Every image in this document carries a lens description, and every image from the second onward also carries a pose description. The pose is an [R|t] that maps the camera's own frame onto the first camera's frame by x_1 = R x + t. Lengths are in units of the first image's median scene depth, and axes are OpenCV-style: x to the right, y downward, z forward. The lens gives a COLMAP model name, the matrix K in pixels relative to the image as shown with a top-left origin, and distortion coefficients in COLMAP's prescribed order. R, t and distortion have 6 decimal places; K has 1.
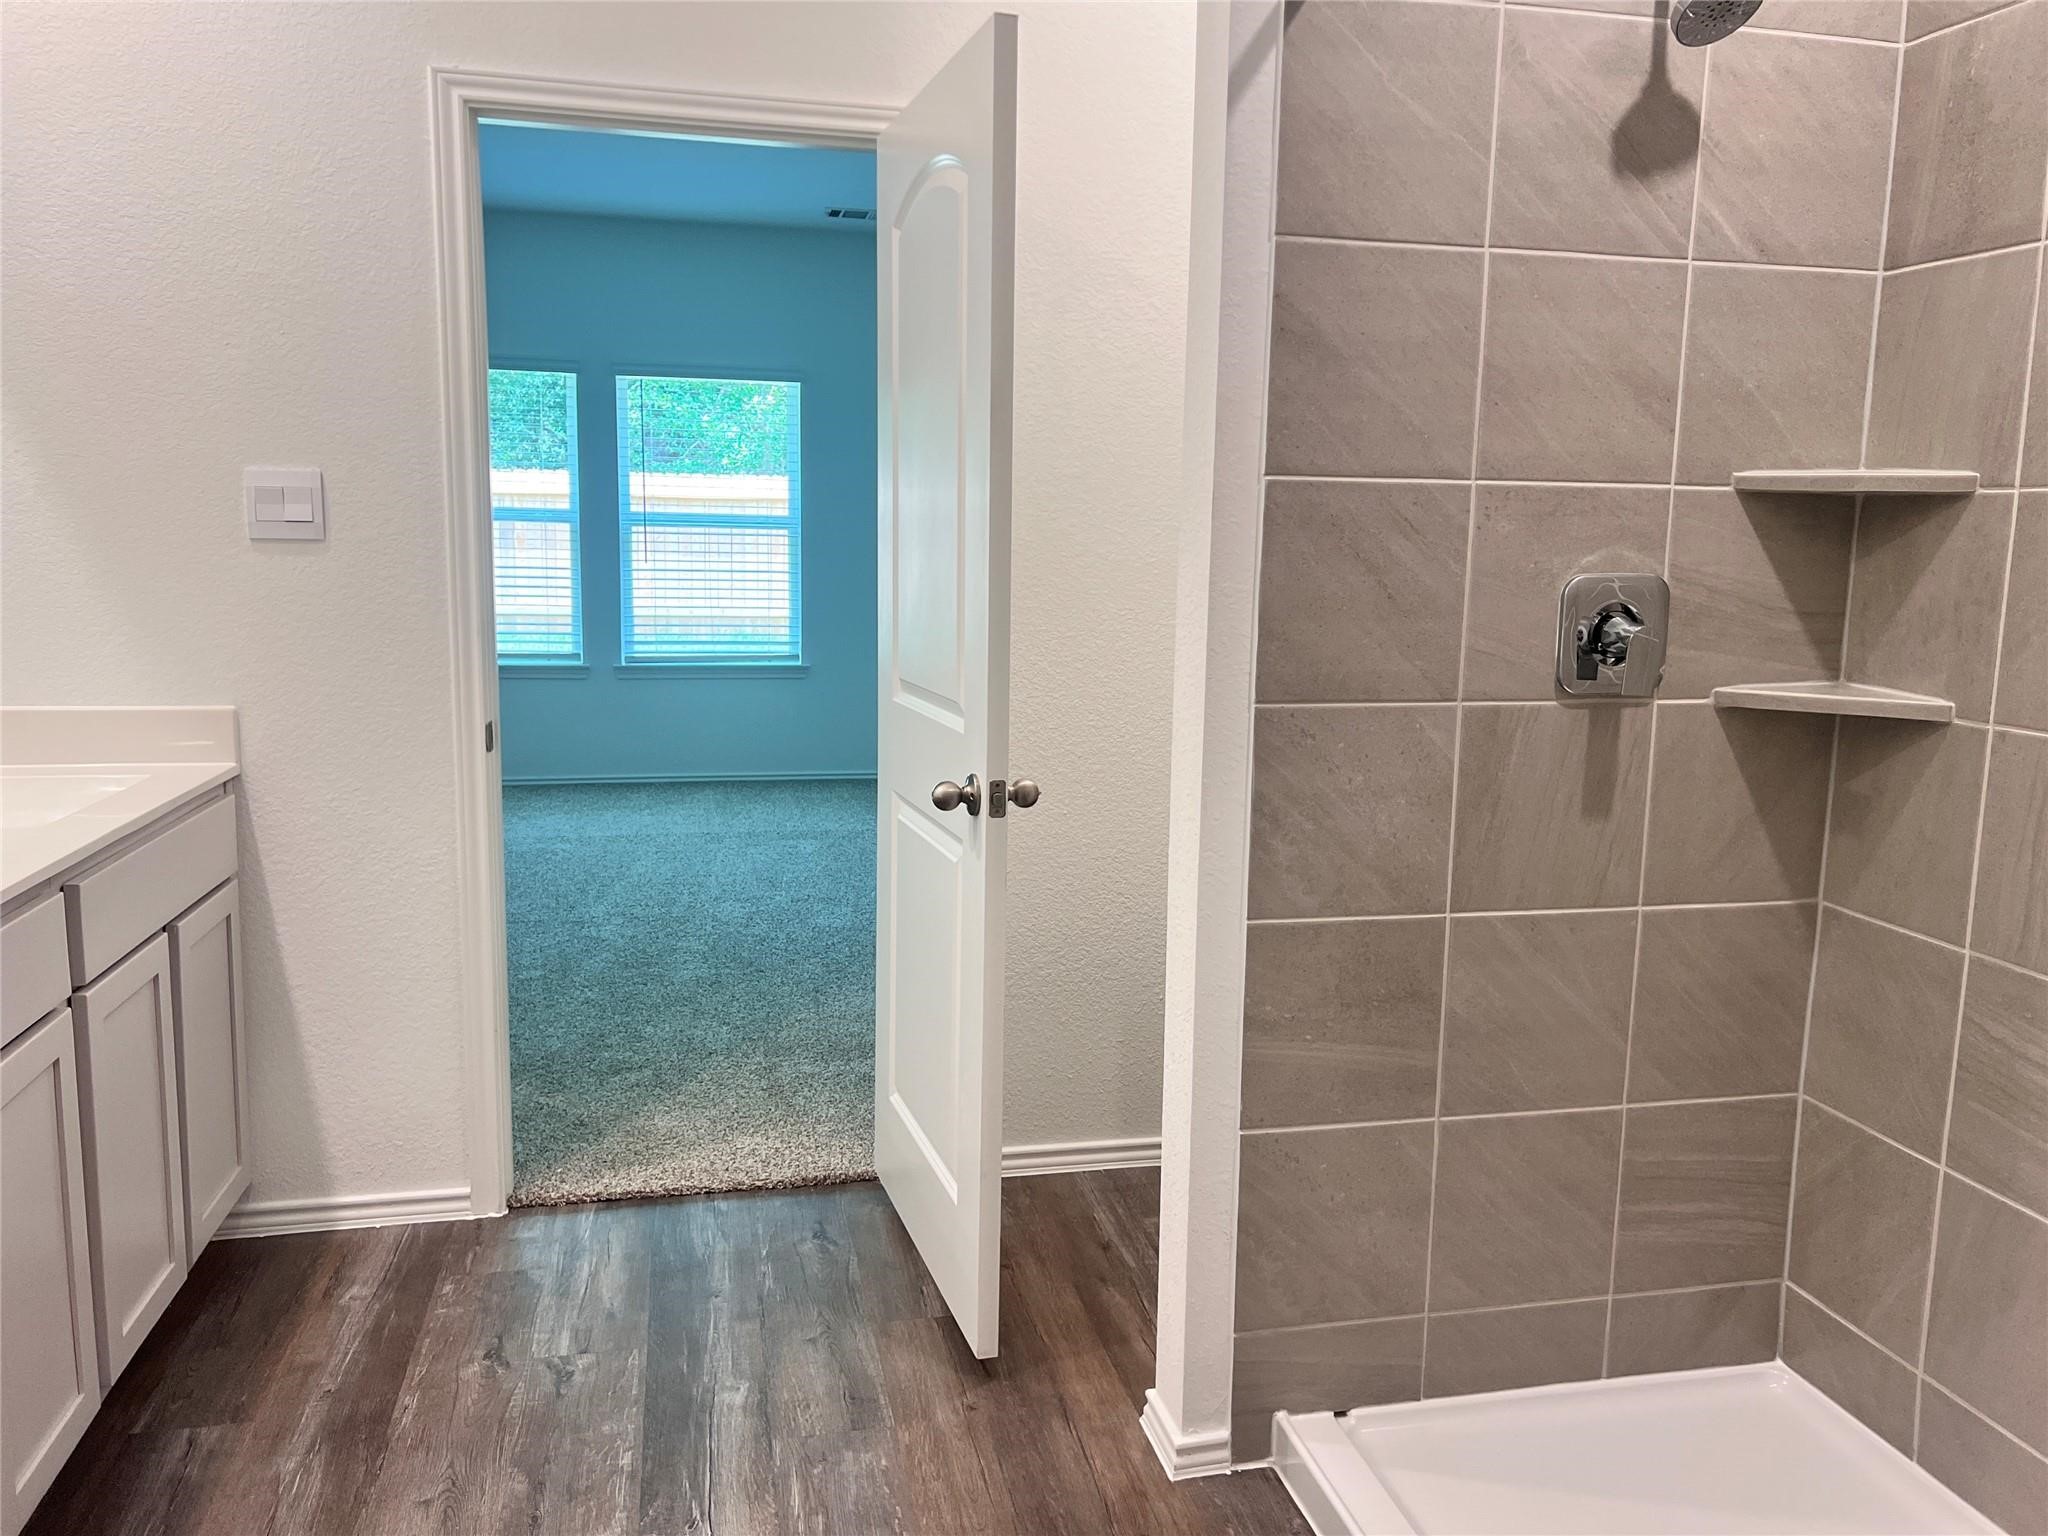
lens RADIAL K [[1553.2, 0, 1034.8], [0, 1553.2, 754.9], [0, 0, 1]] dist [0.057002, -0.056900]
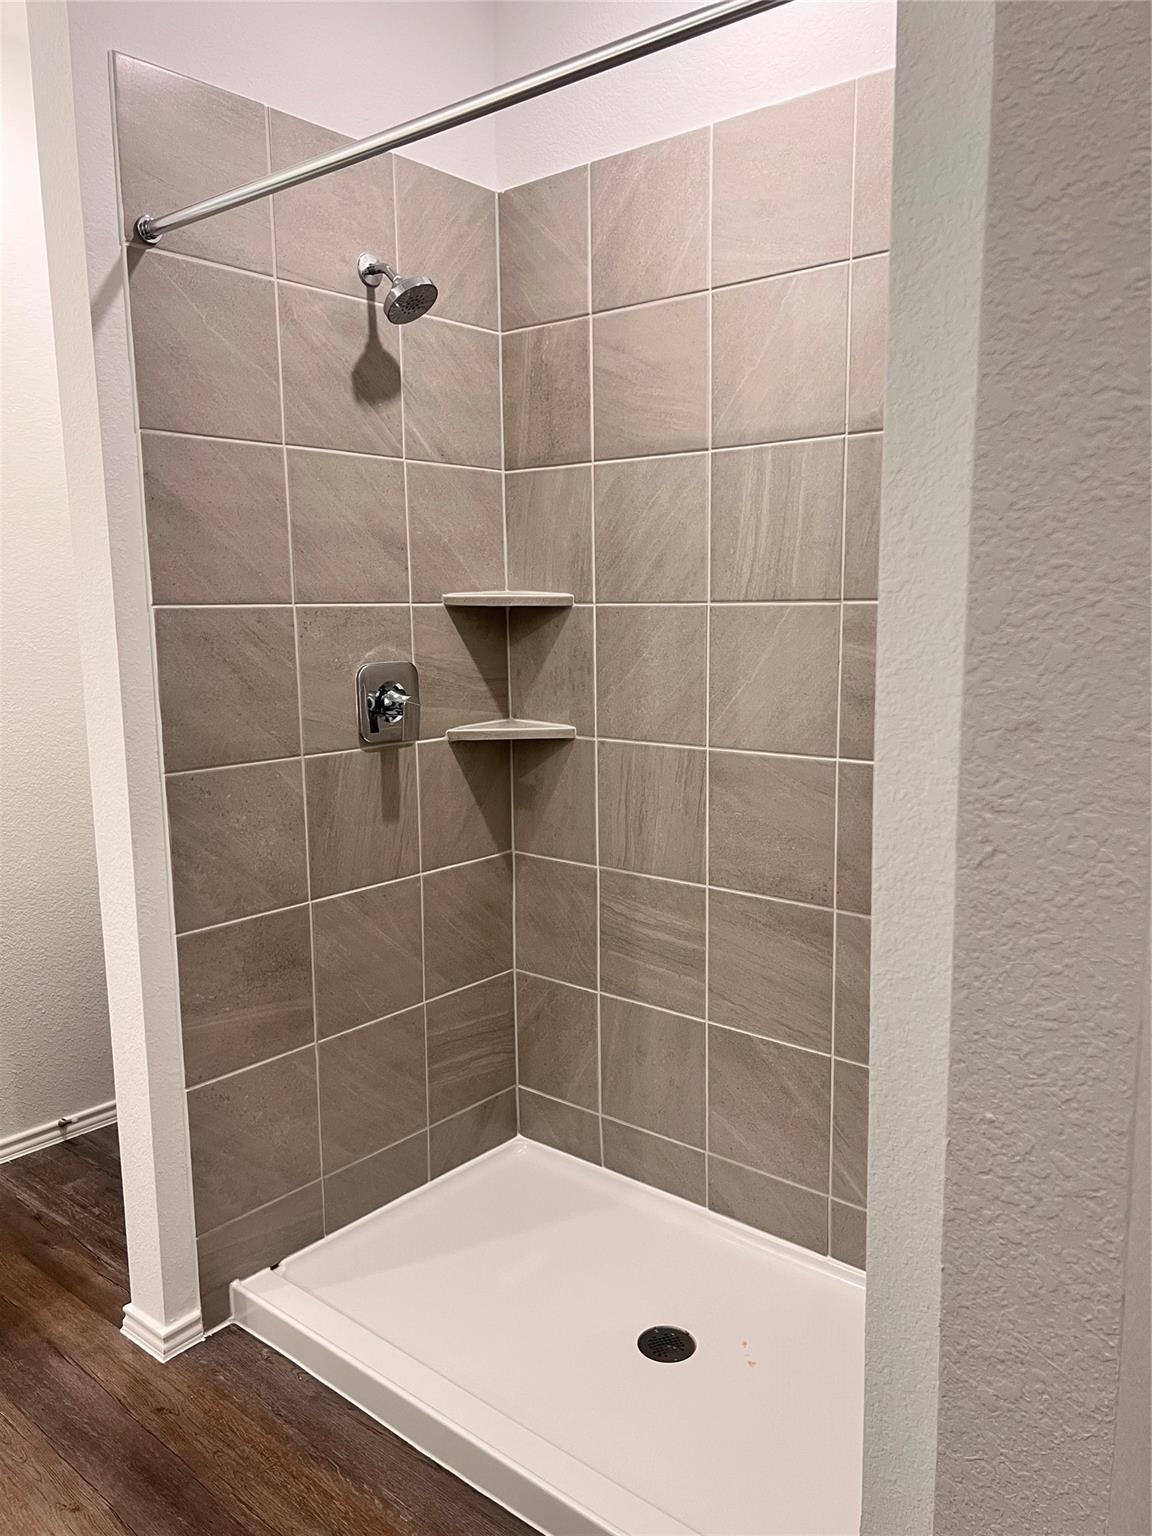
lens RADIAL K [[1168.1, 0, 580.6], [0, 1168.1, 776.8], [0, 0, 1]] dist [0.104805, -0.129415]
pose [[0.797263, -0.118792, 0.591828, -0.170295], [0.113105, 0.992478, 0.046844, -0.036481], [-0.592941, 0.029591, 0.804702, -0.035530]]
